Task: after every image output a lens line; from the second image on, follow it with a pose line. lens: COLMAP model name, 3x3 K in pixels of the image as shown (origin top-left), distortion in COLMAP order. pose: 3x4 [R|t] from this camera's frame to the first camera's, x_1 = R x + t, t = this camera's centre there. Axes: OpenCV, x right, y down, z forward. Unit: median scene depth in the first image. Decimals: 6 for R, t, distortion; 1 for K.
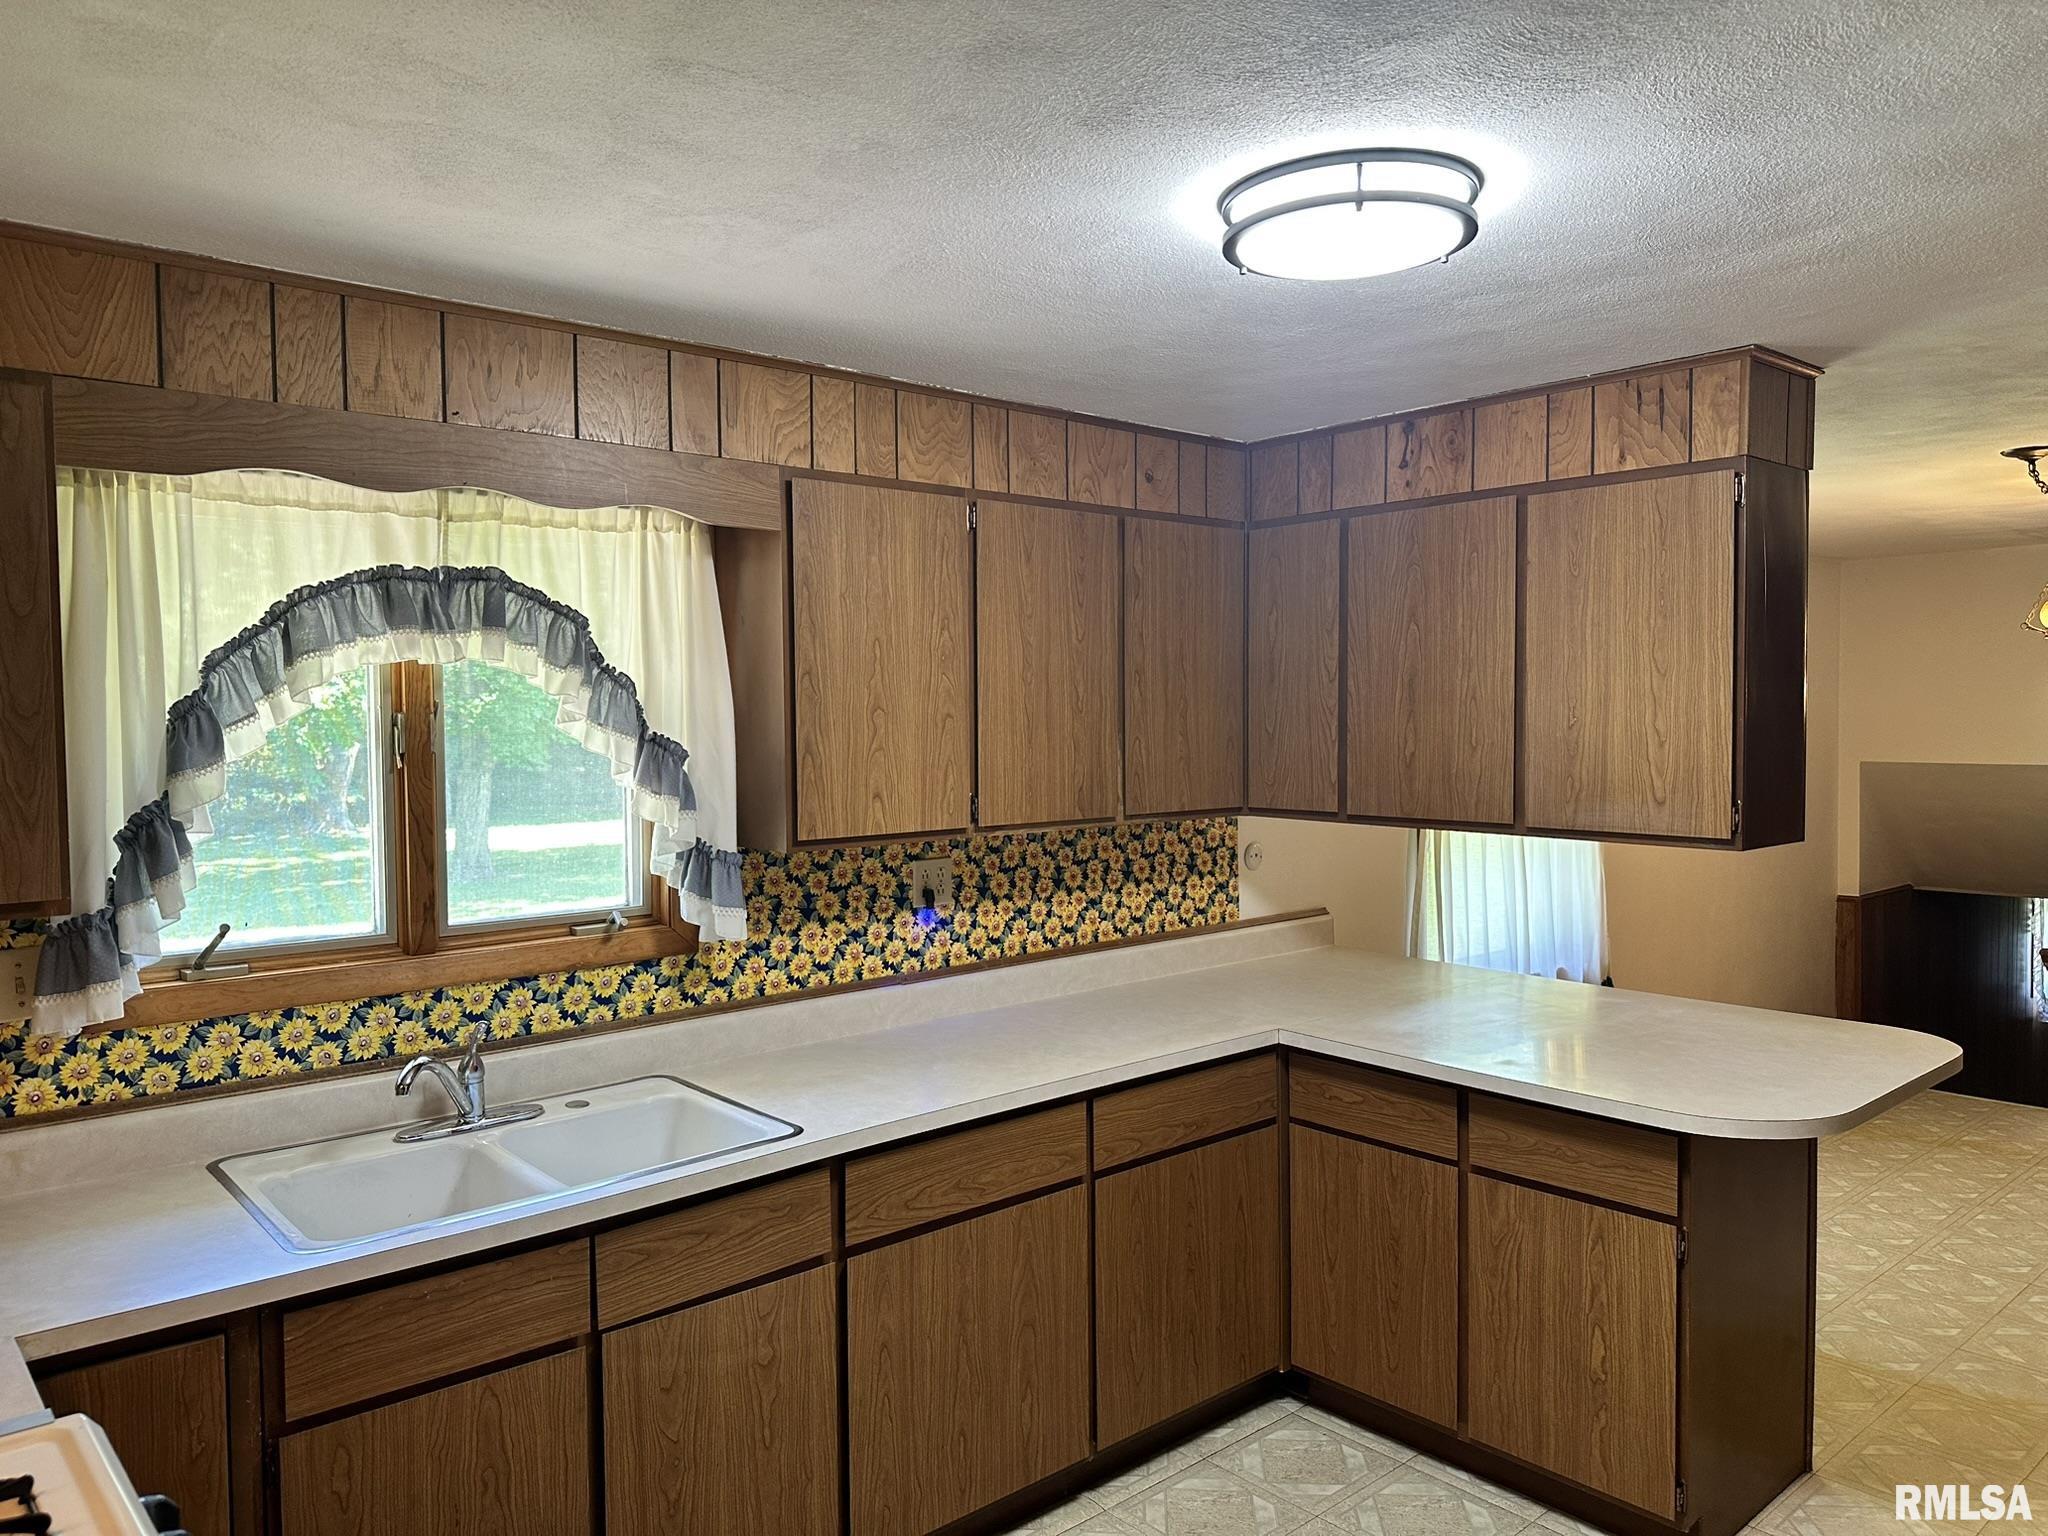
lens RADIAL K [[1400.1, 0, 1021.9], [0, 1400.1, 763.7], [0, 0, 1]] dist [0.136610, -0.256896]
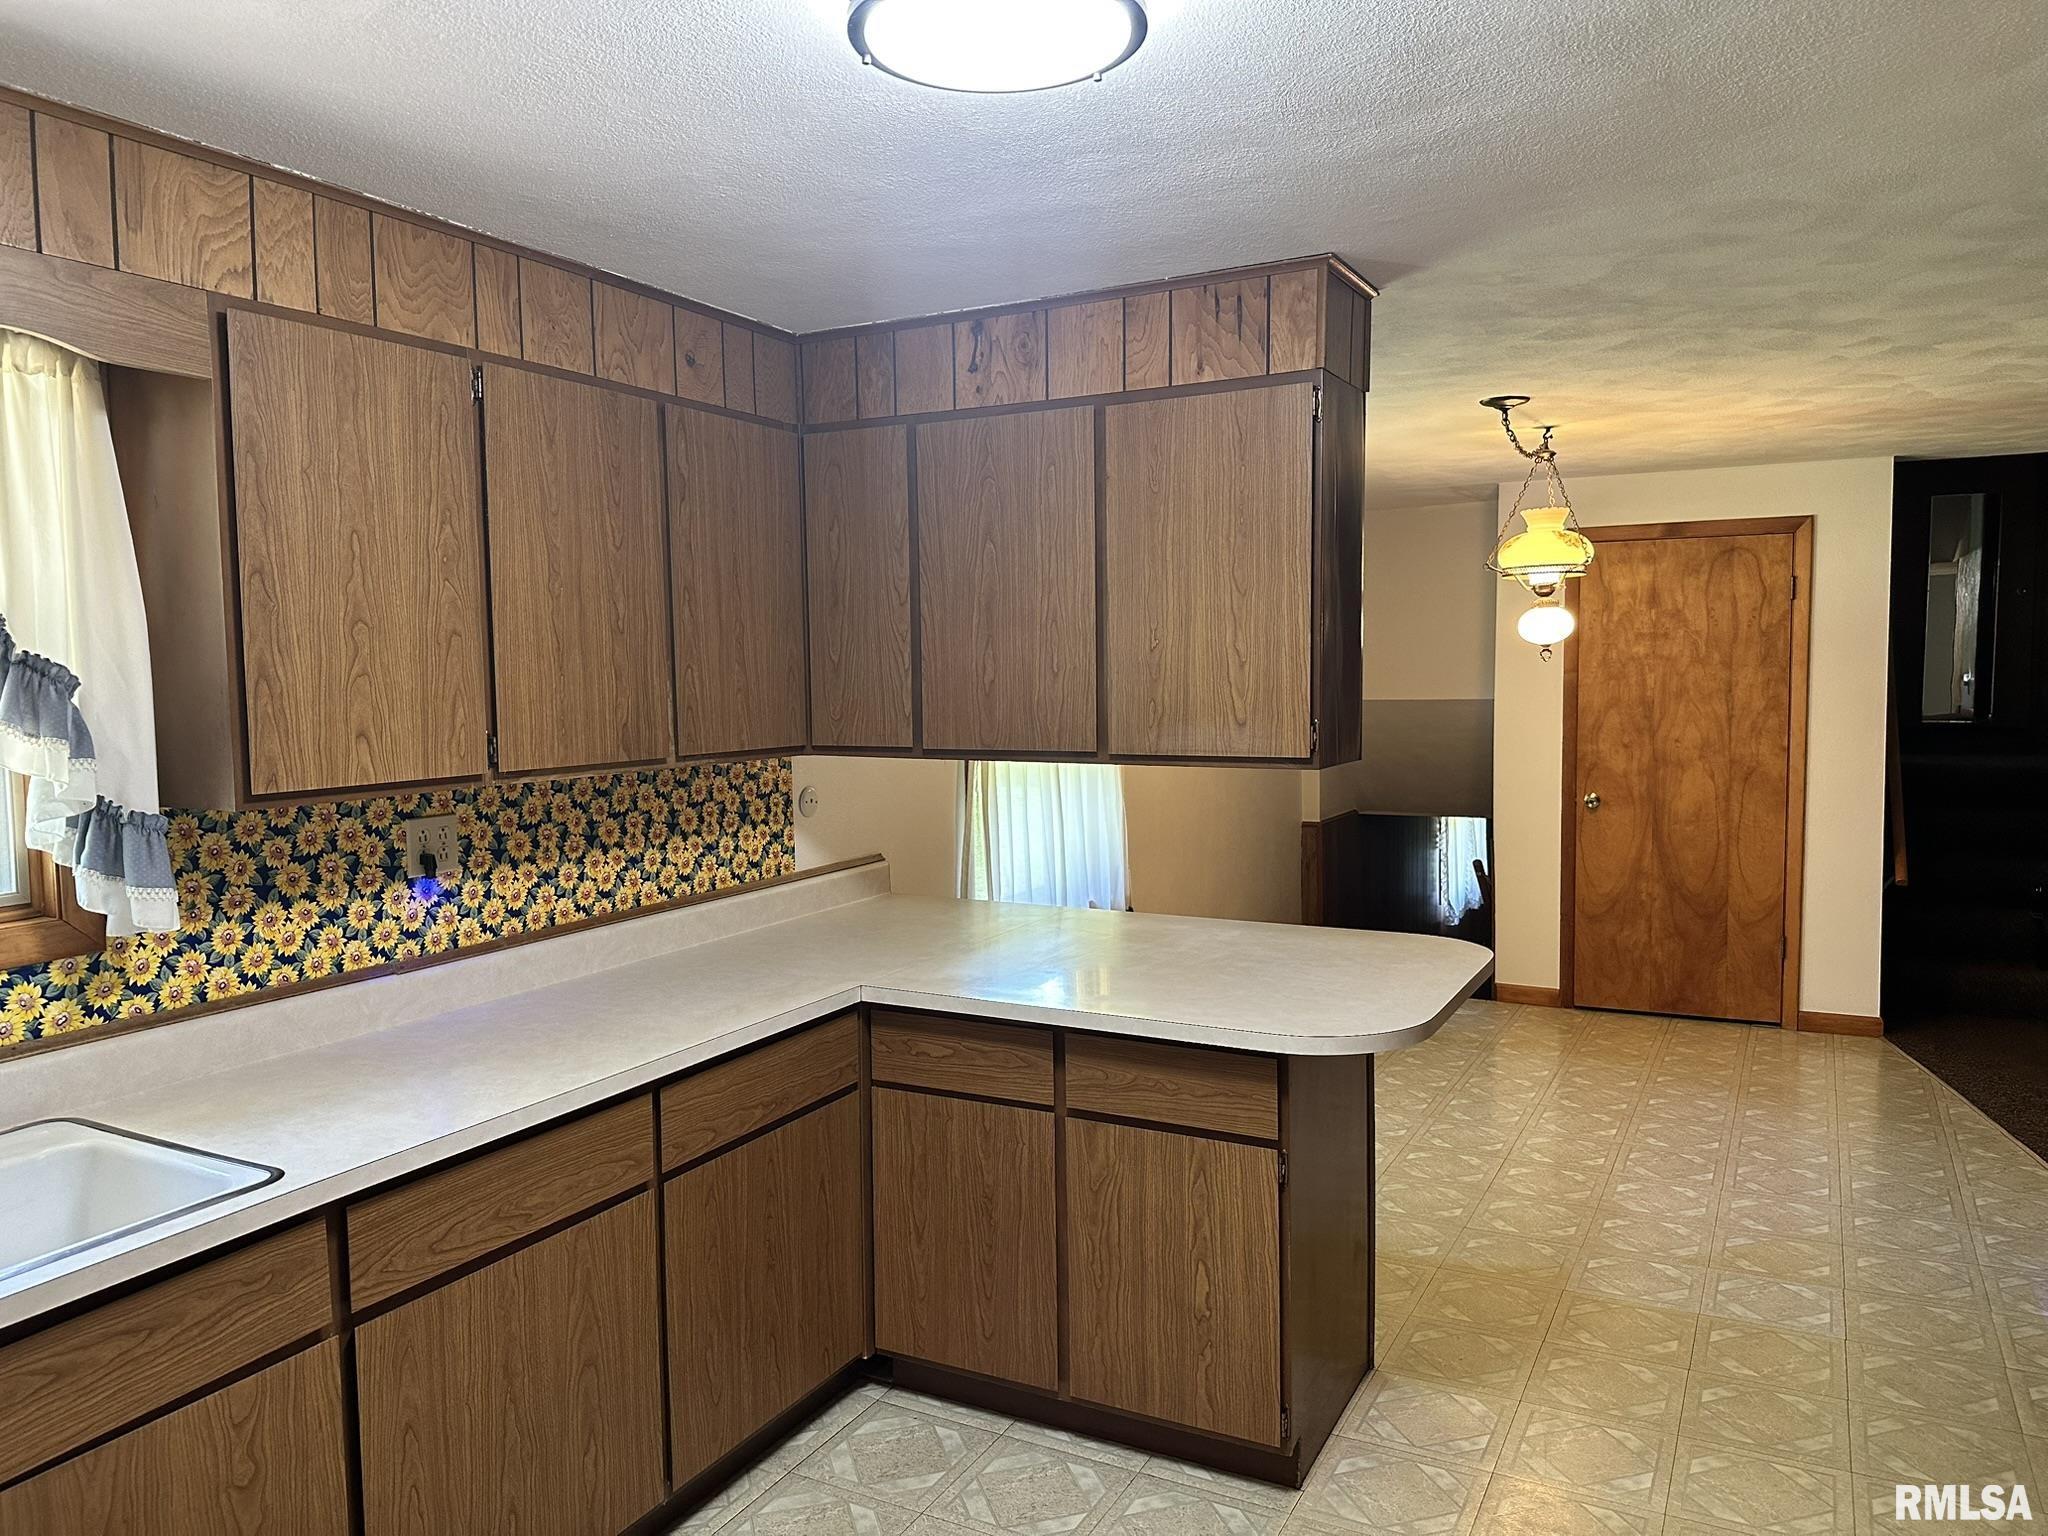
lens RADIAL K [[1425.3, 0, 1018.1], [0, 1425.3, 773.3], [0, 0, 1]] dist [0.001949, -0.009956]
pose [[0.935095, -0.030104, 0.353116, -0.042465], [0.017768, 0.999115, 0.038126, 0.020338], [-0.353951, -0.029377, 0.934802, 0.133238]]
